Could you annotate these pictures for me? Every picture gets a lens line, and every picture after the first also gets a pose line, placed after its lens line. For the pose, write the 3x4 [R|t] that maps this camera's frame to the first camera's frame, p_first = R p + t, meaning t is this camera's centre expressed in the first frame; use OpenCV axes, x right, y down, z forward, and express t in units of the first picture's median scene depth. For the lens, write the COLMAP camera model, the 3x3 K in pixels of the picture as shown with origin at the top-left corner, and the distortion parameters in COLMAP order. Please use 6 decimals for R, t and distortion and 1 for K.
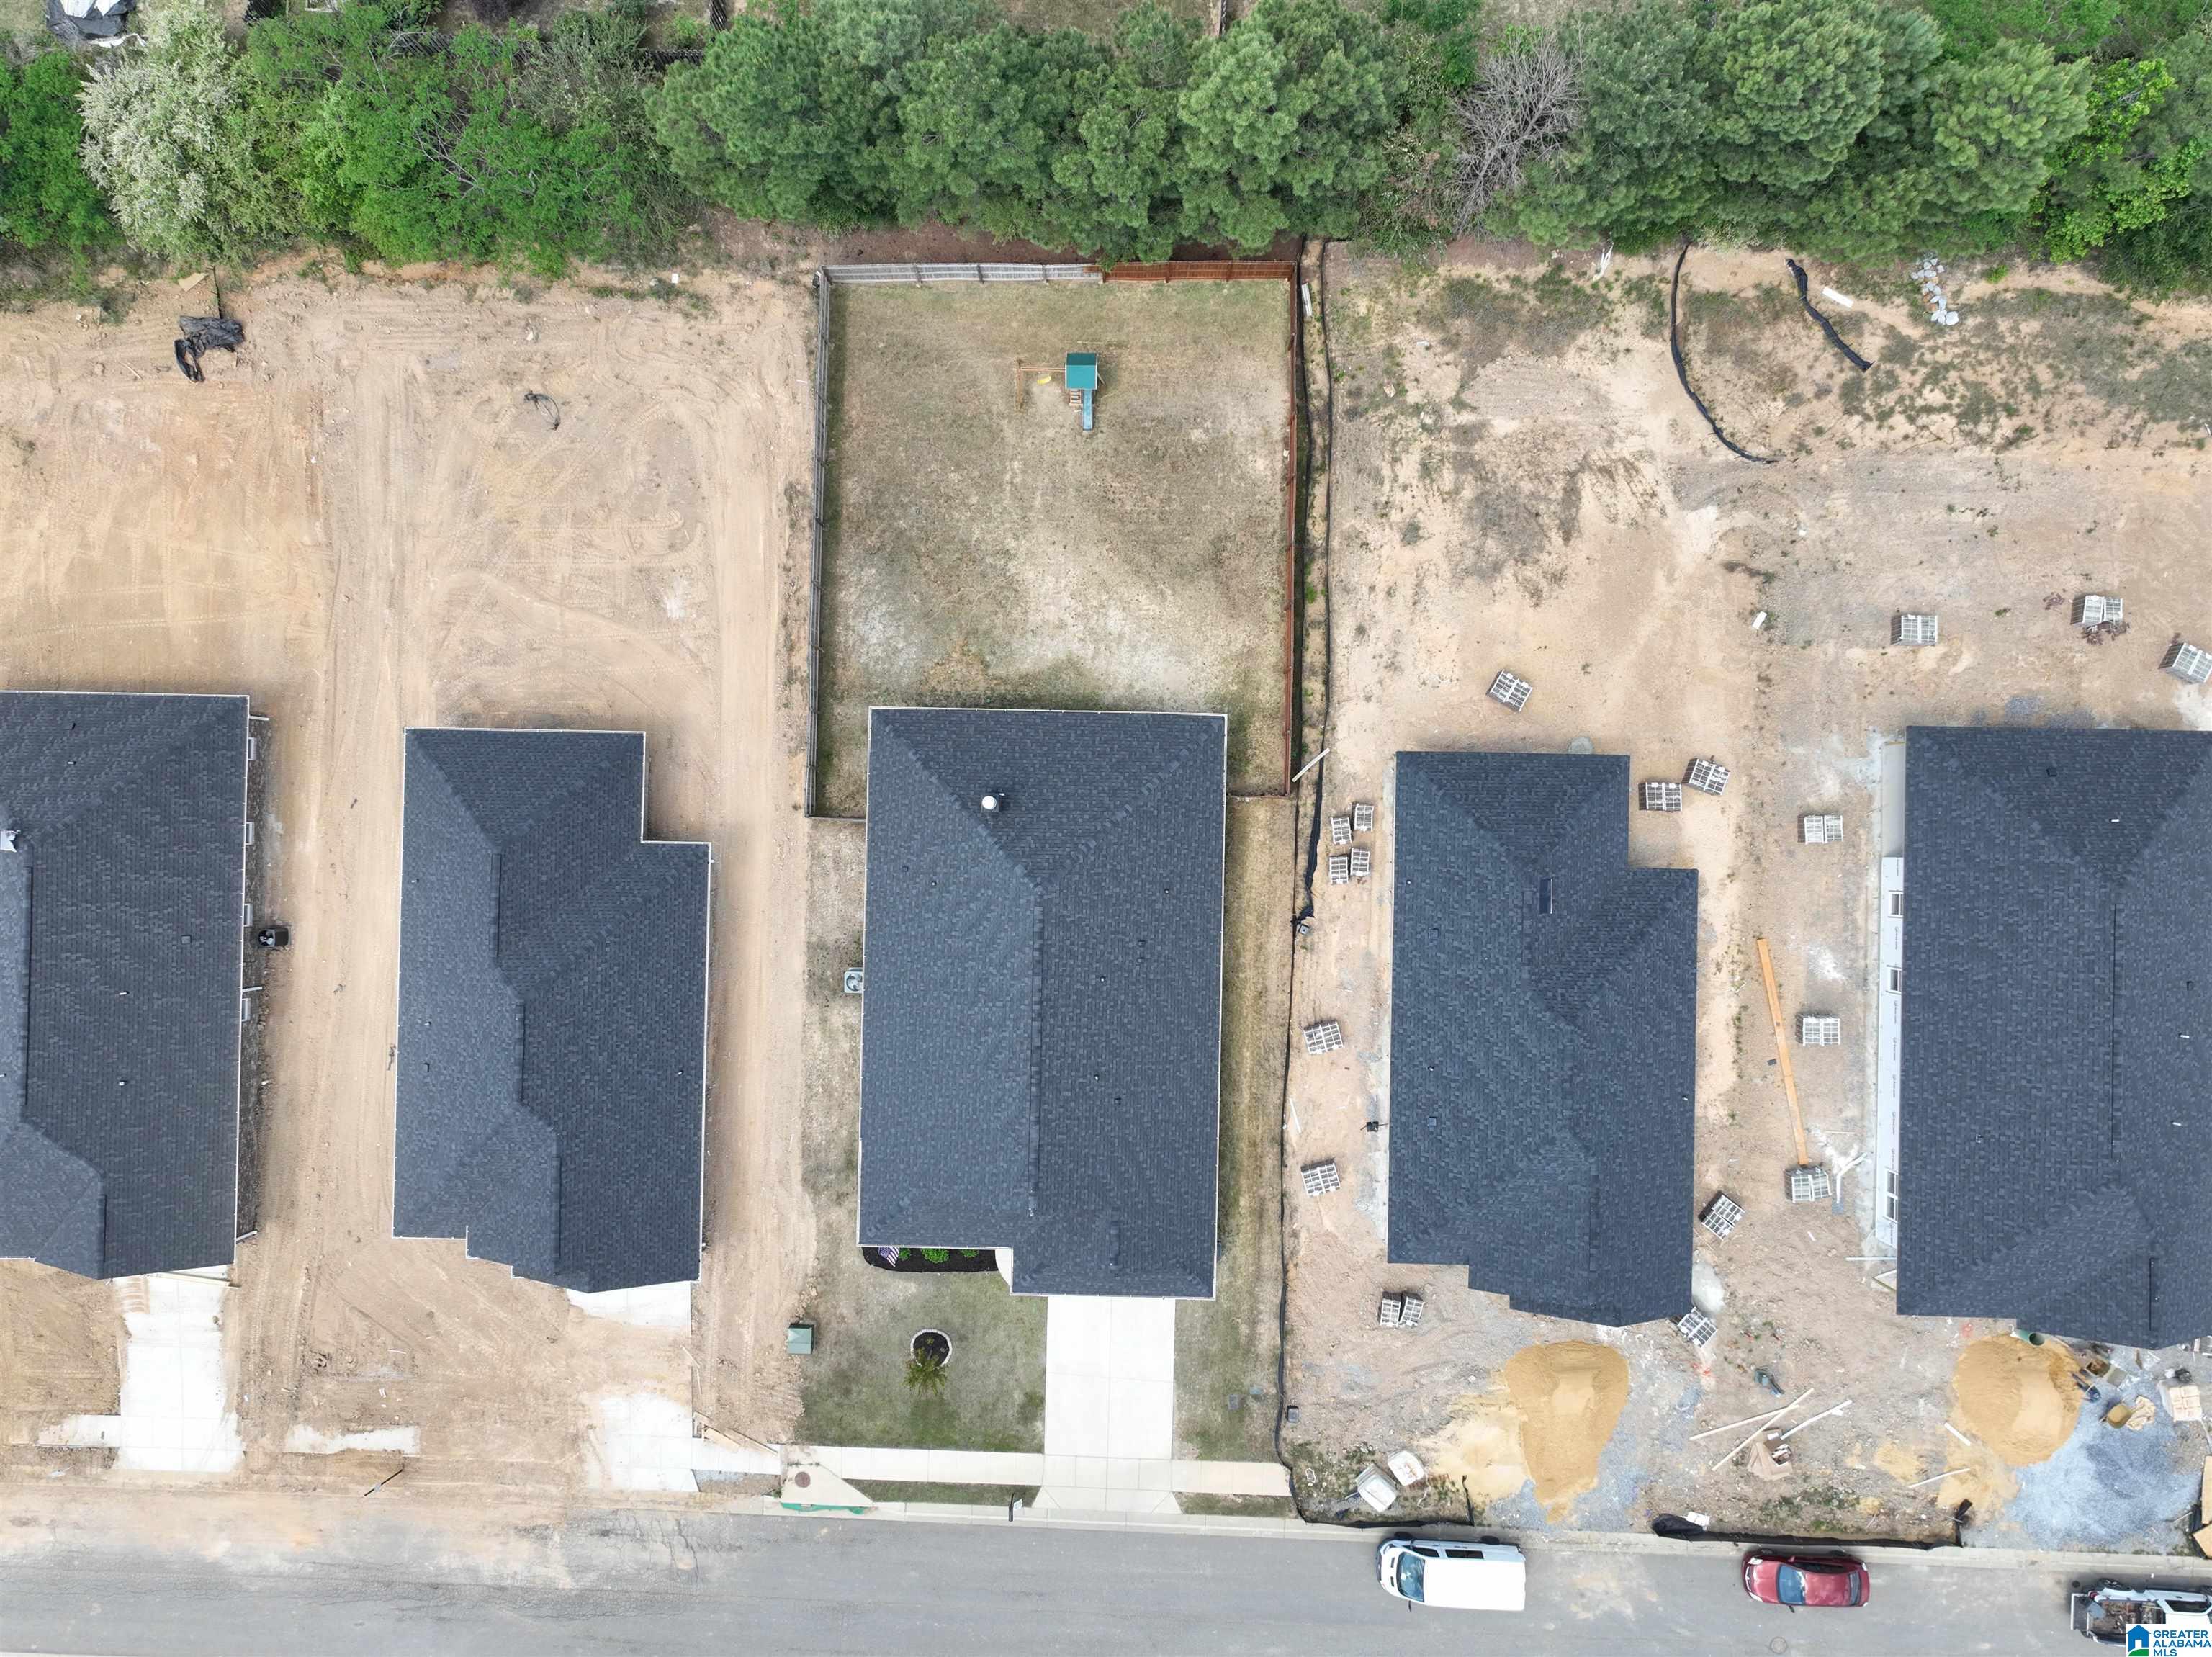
lens RADIAL K [[1551.4, 0, 1106.0], [0, 1551.4, 828.5], [0, 0, 1]] dist [0.003991, 0.002004]
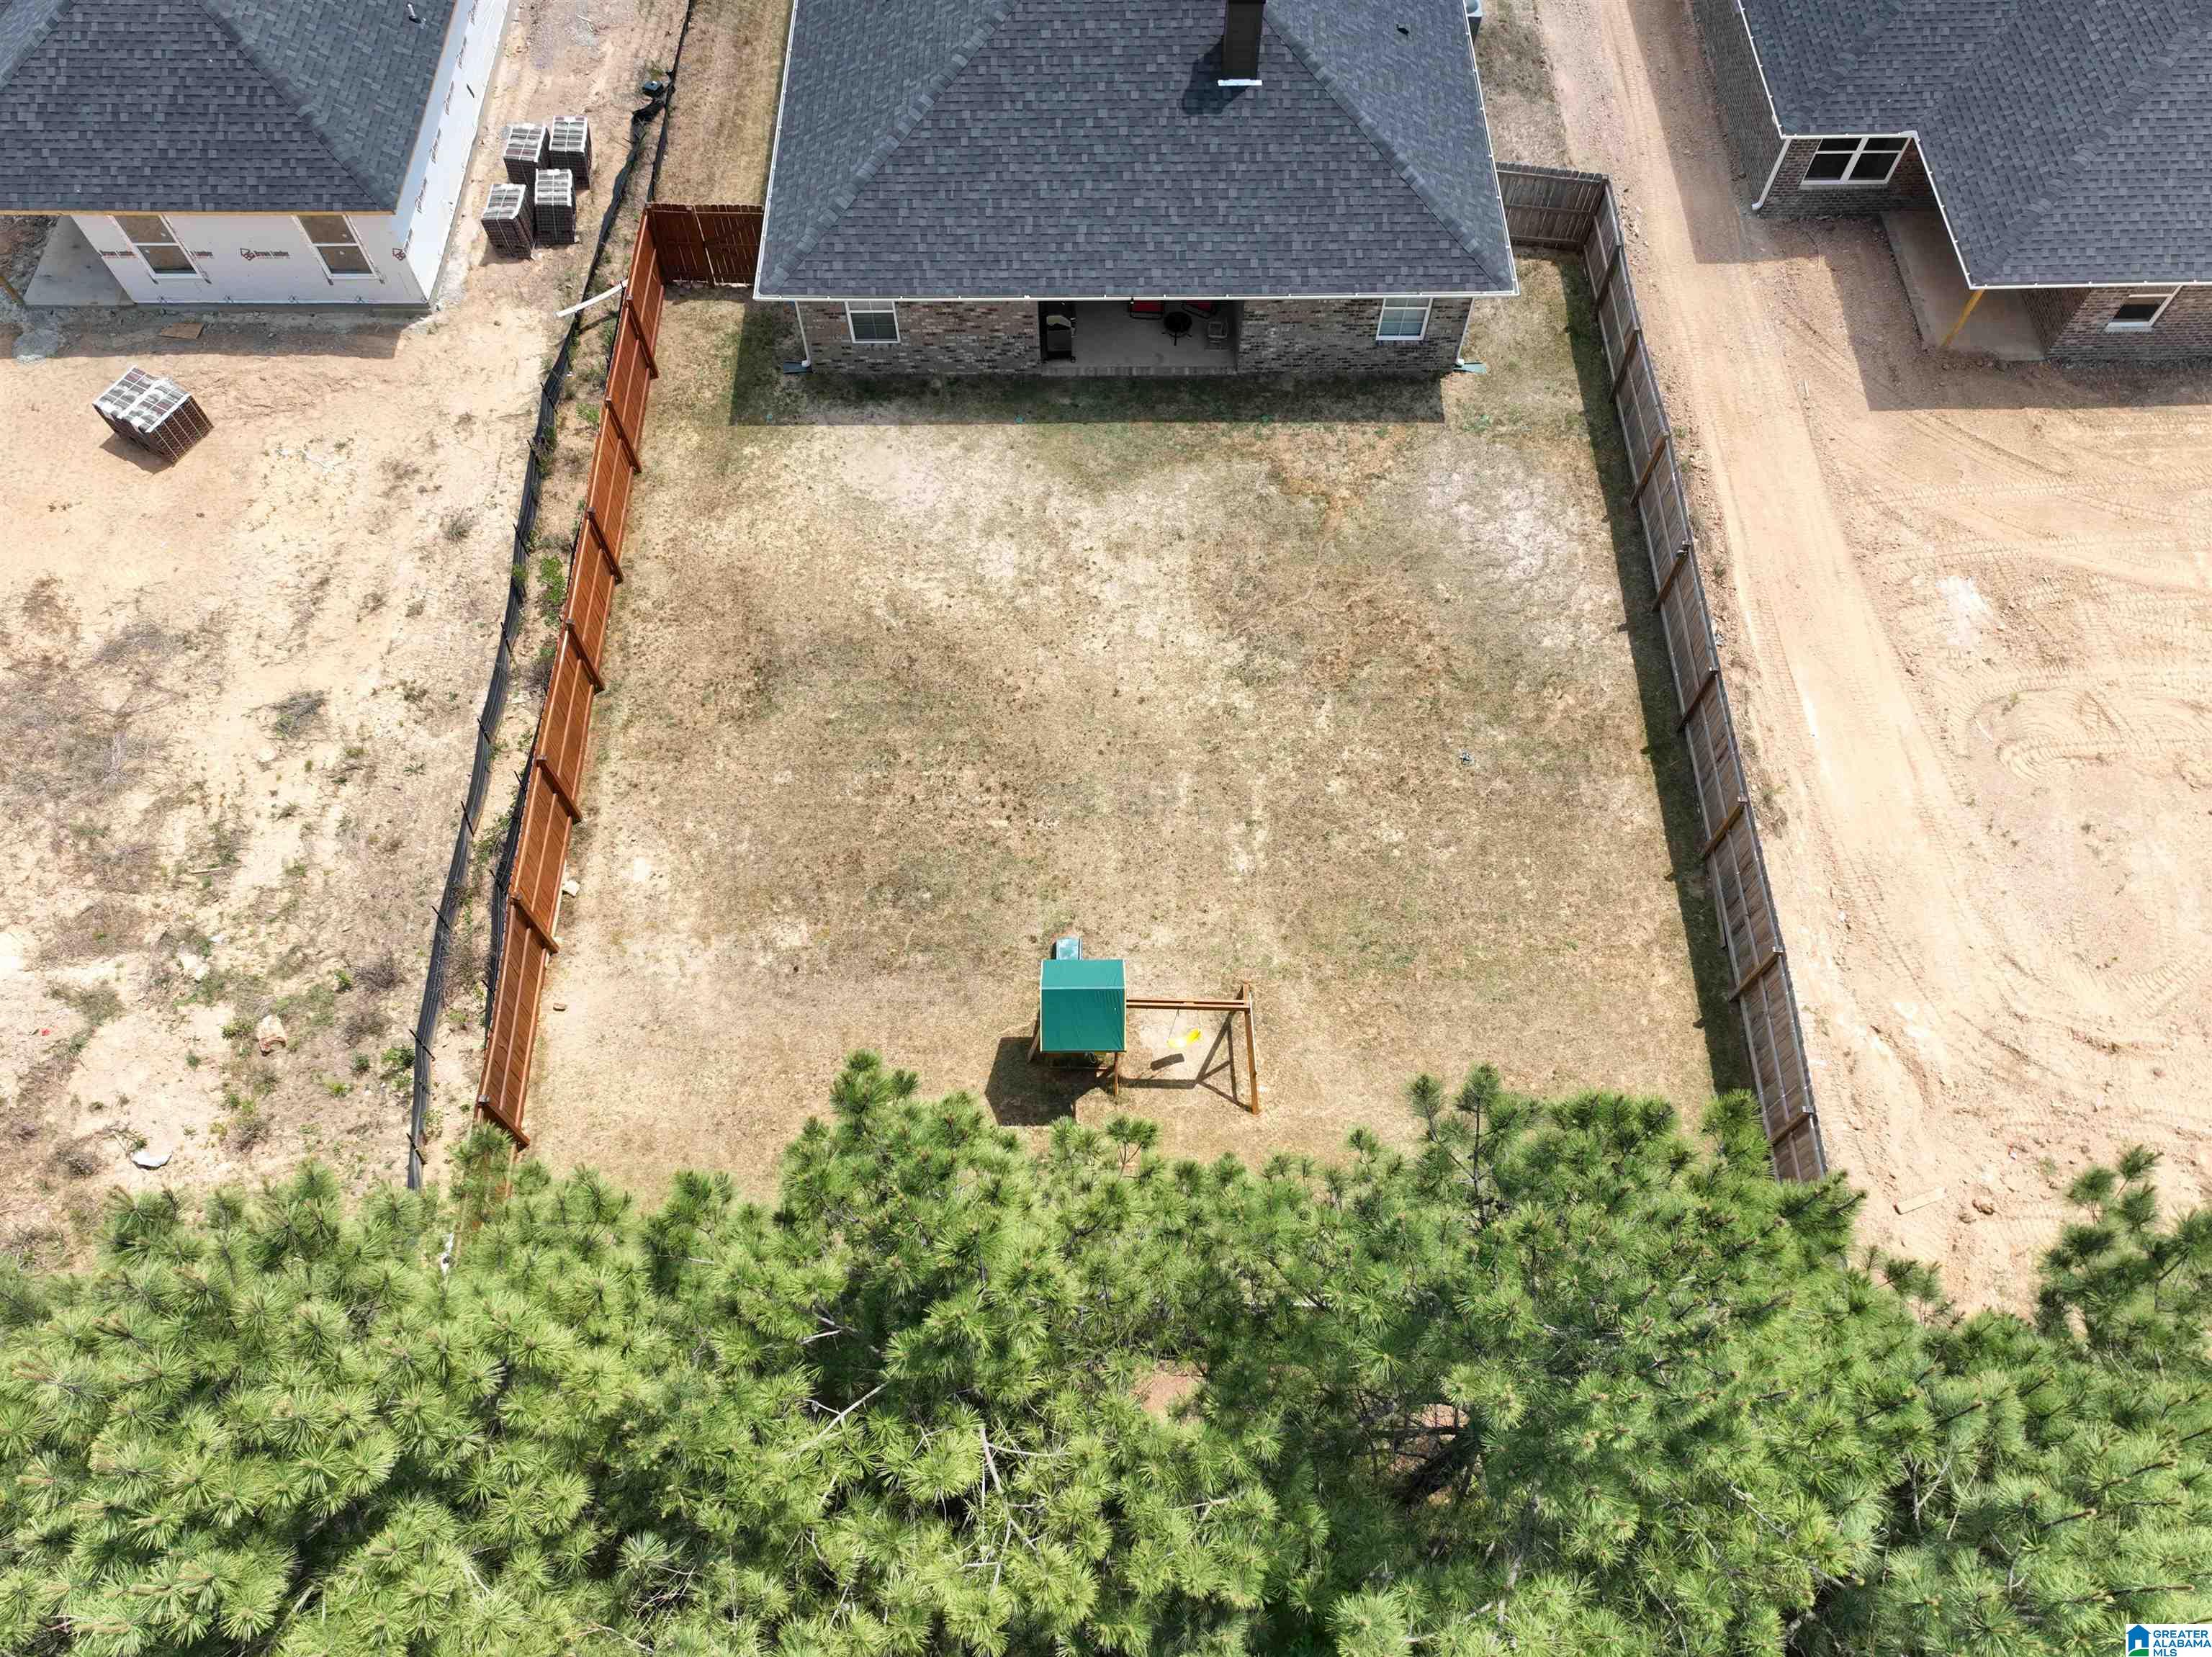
lens RADIAL K [[1563.9, 0, 1106.0], [0, 1563.9, 828.5], [0, 0, 1]] dist [-0.007056, 0.025628]
pose [[-0.999584, 0.026979, -0.010226, -0.018363], [-0.028556, -0.874402, 0.484361, -0.429613], [0.004126, 0.484451, 0.874809, 0.642834]]
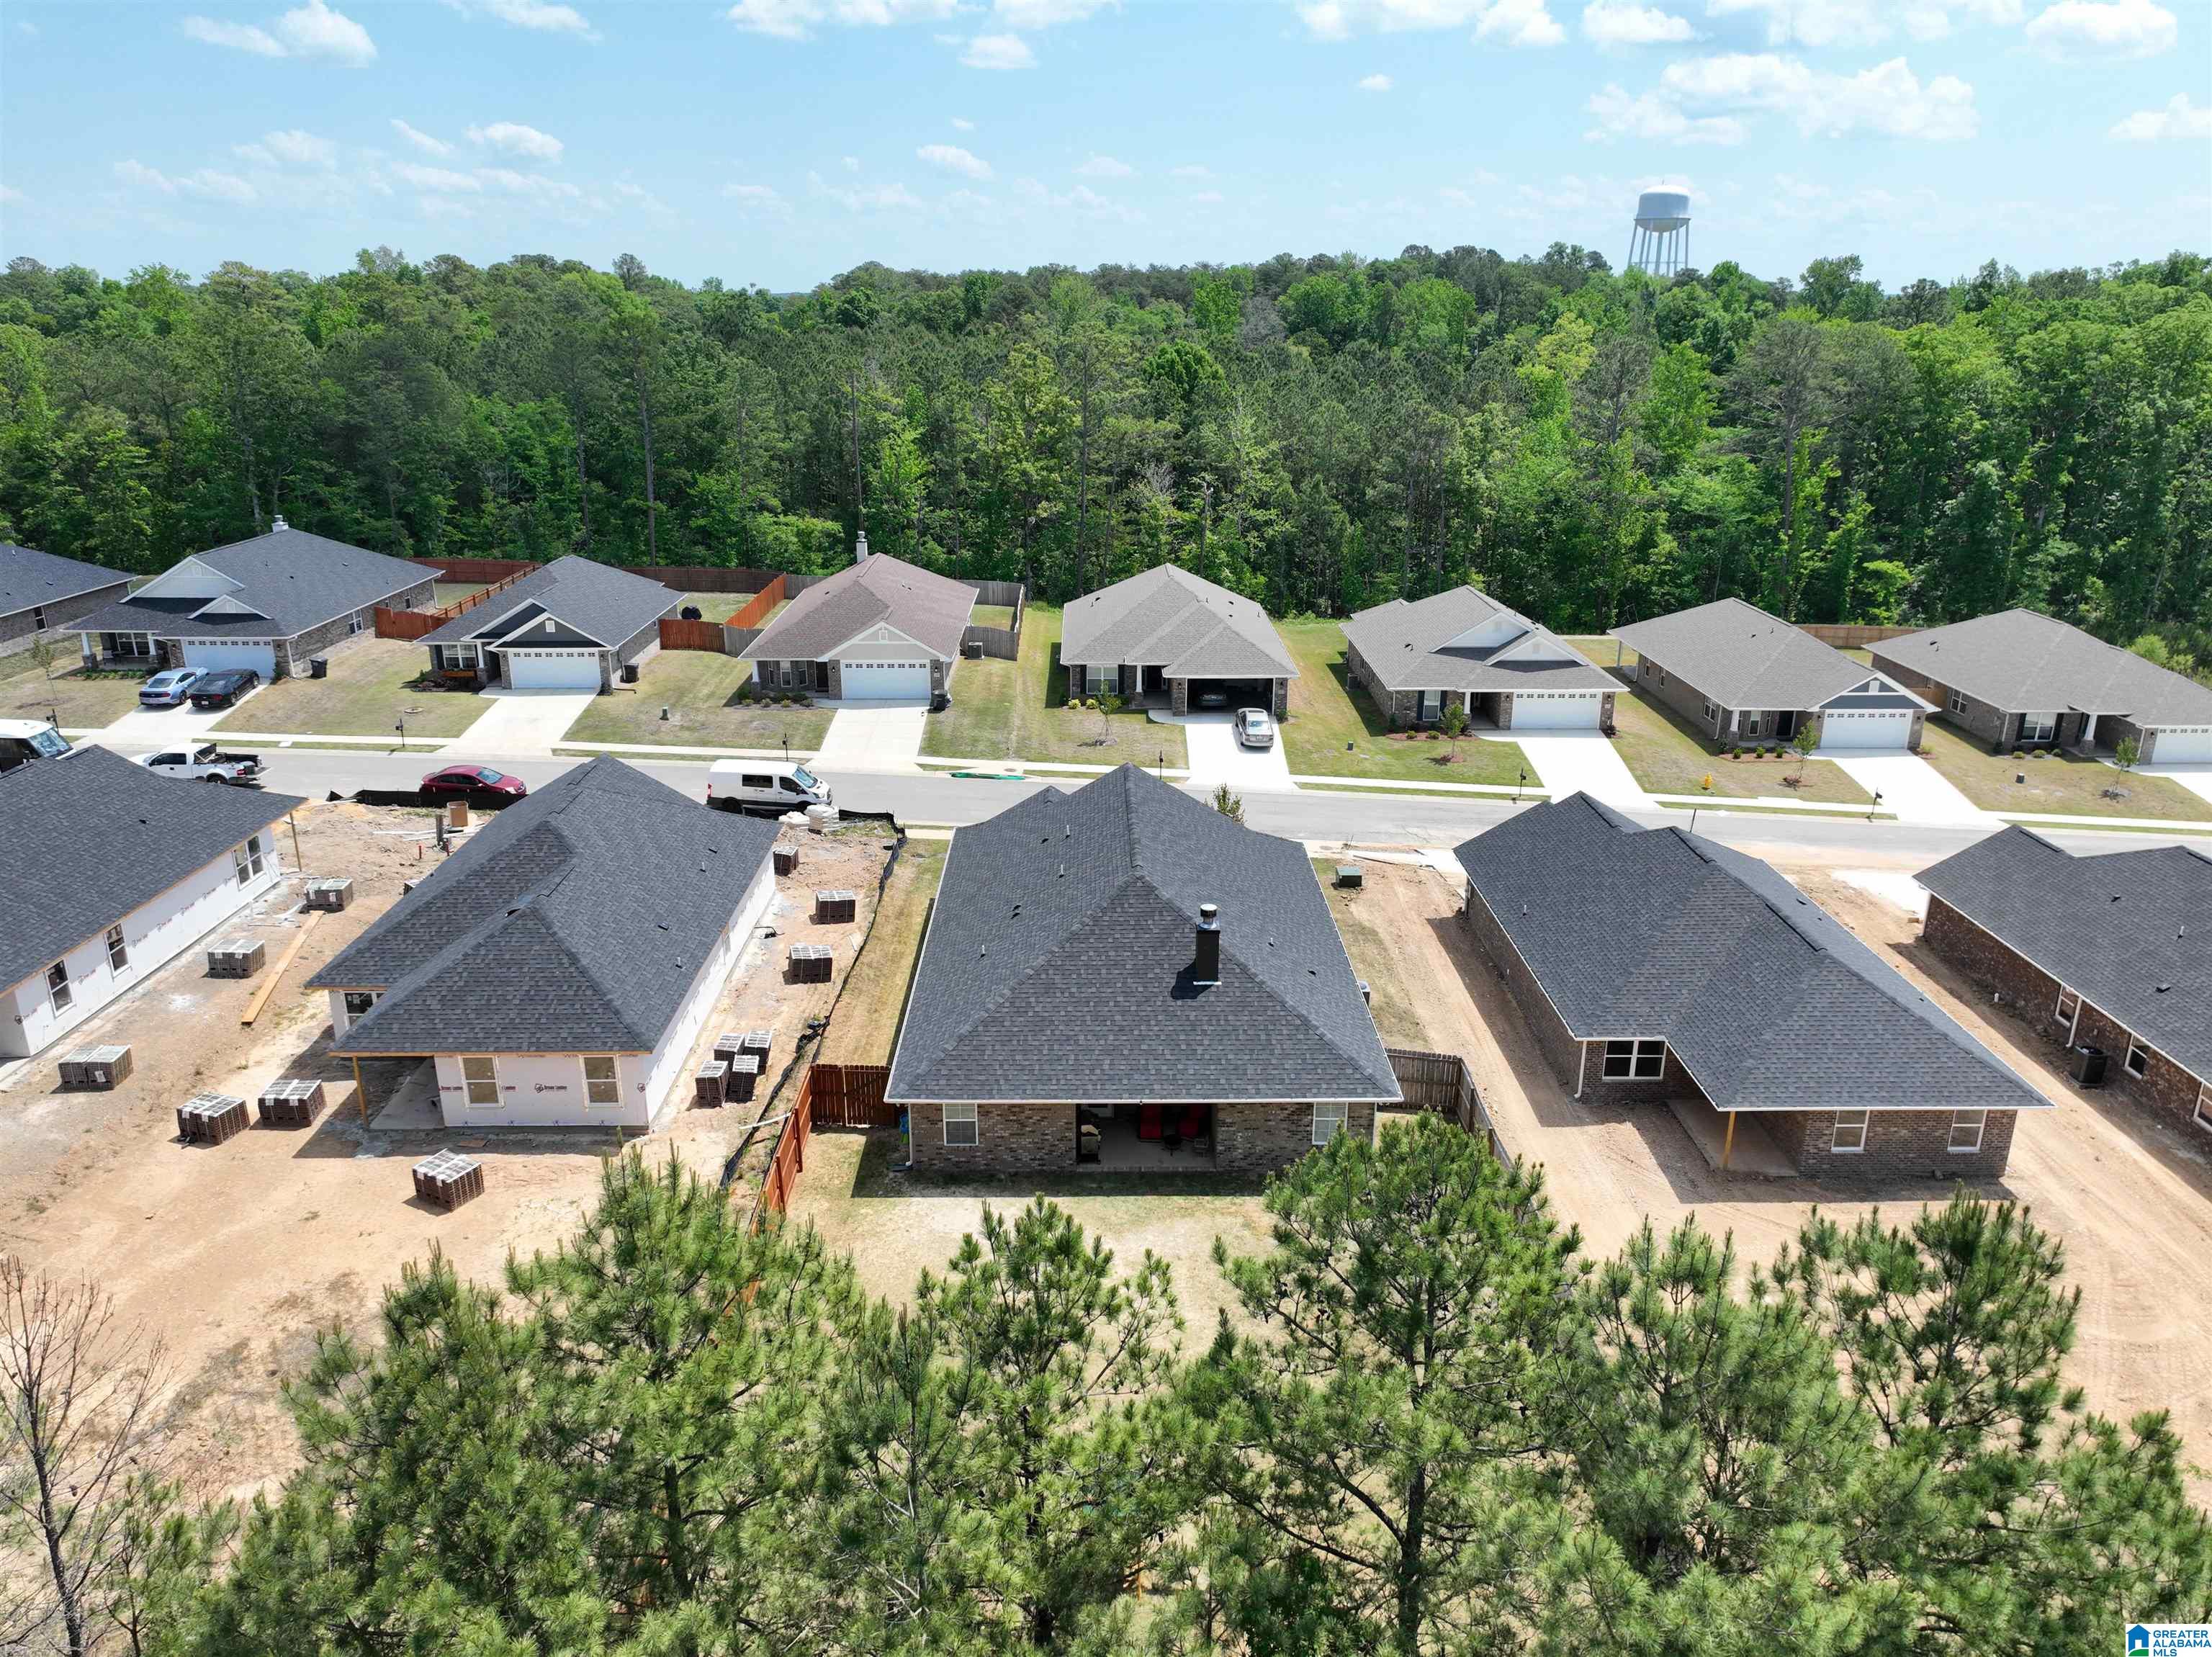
lens RADIAL K [[1563.9, 0, 1106.0], [0, 1563.9, 828.5], [0, 0, 1]] dist [-0.007056, 0.025628]
pose [[-0.999563, 0.013057, -0.026533, -0.003539], [-0.029298, -0.315353, 0.948522, -0.672934], [0.004017, 0.948885, 0.315598, 0.644017]]
